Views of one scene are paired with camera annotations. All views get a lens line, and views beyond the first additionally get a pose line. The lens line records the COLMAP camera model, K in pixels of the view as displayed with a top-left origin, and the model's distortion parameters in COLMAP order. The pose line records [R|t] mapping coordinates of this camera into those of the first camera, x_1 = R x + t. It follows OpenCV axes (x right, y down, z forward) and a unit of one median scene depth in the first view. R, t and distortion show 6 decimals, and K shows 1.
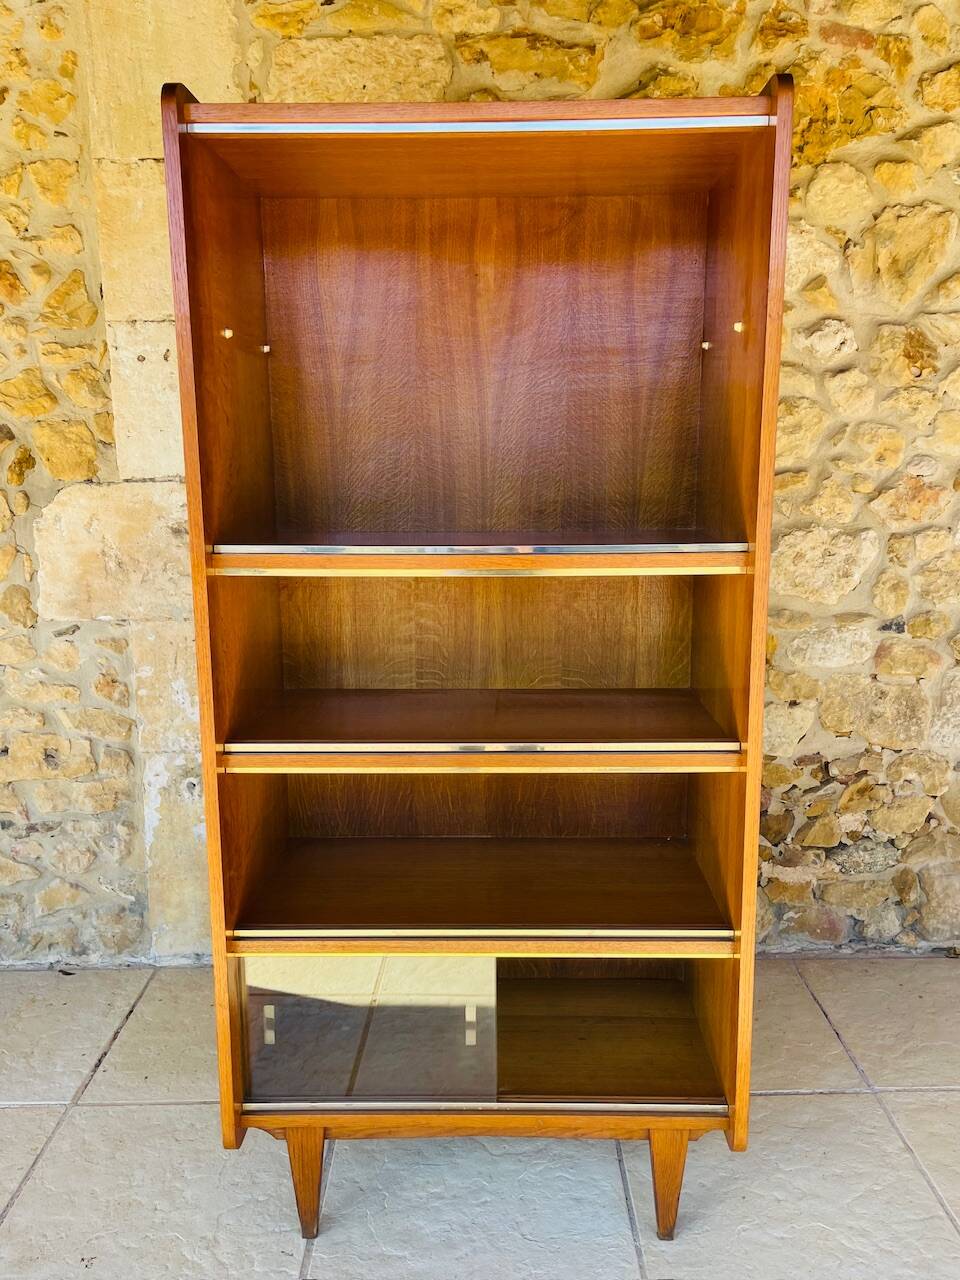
lens RADIAL K [[989.5, 0, 492.3], [0, 989.5, 636.2], [0, 0, 1]] dist [0.070486, -0.099806]
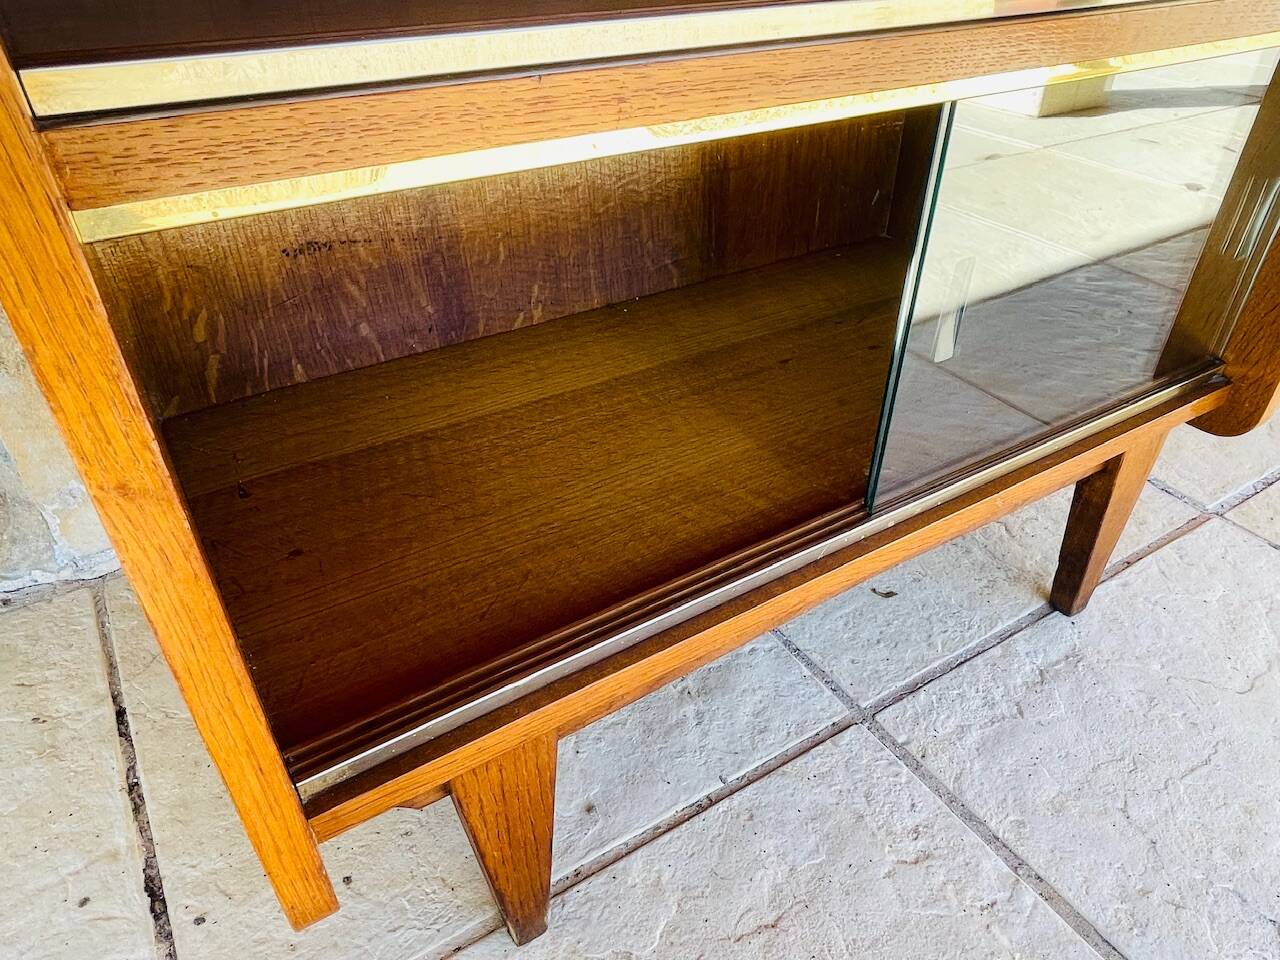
lens RADIAL K [[865.9, 0, 643.9], [0, 865.9, 504.5], [0, 0, 1]] dist [0.006788, -0.000124]
pose [[0.849198, -0.303927, 0.431847, -0.305671], [0.081583, 0.883465, 0.461340, 0.172416], [-0.521735, -0.356538, 0.775031, 0.666605]]
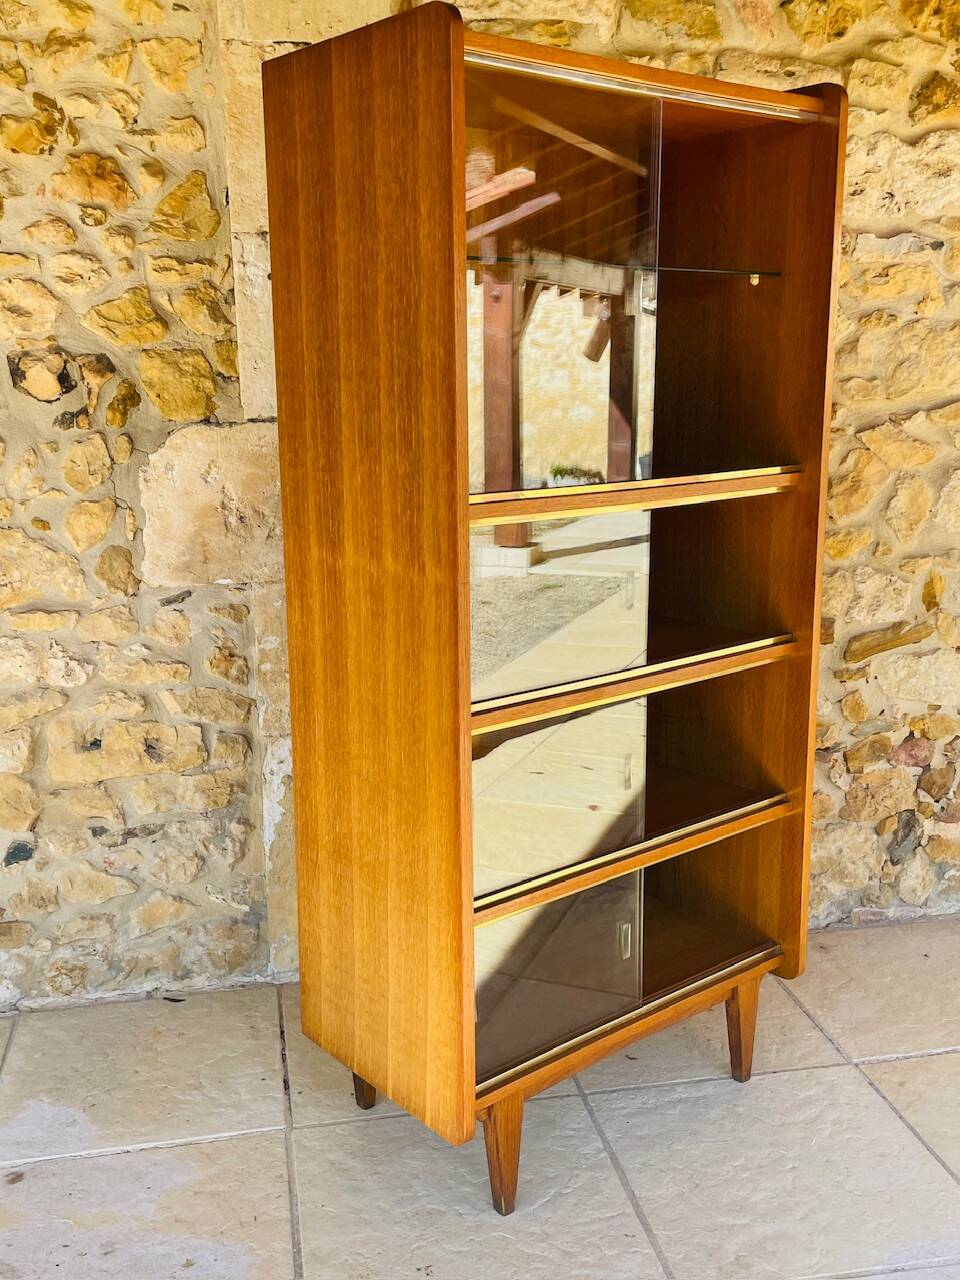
lens RADIAL K [[1271.7, 0, 473.2], [0, 1271.7, 636.5], [0, 0, 1]] dist [0.076696, -0.123526]
pose [[0.984602, -0.040652, 0.170019, -0.364808], [0.035190, 0.998767, 0.035021, -0.002149], [-0.171233, -0.028499, 0.984818, -0.113946]]
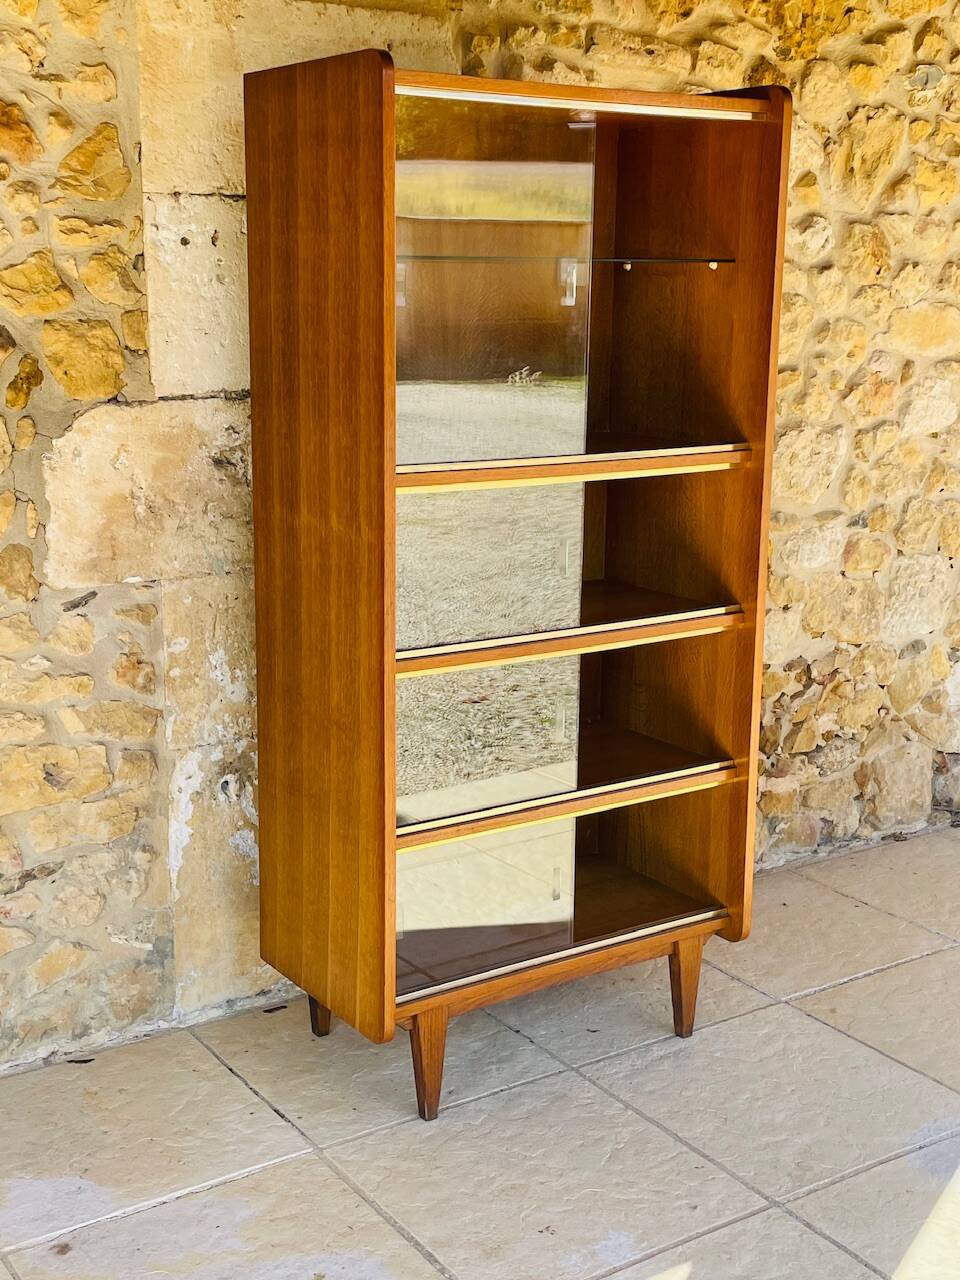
lens RADIAL K [[1651.1, 0, 464.3], [0, 1651.1, 640.4], [0, 0, 1]] dist [0.076767, -0.151063]
pose [[0.839437, -0.105178, 0.533183, -0.853416], [0.083085, 0.994397, 0.065352, -0.033733], [-0.537069, -0.010559, 0.843472, -0.202525]]
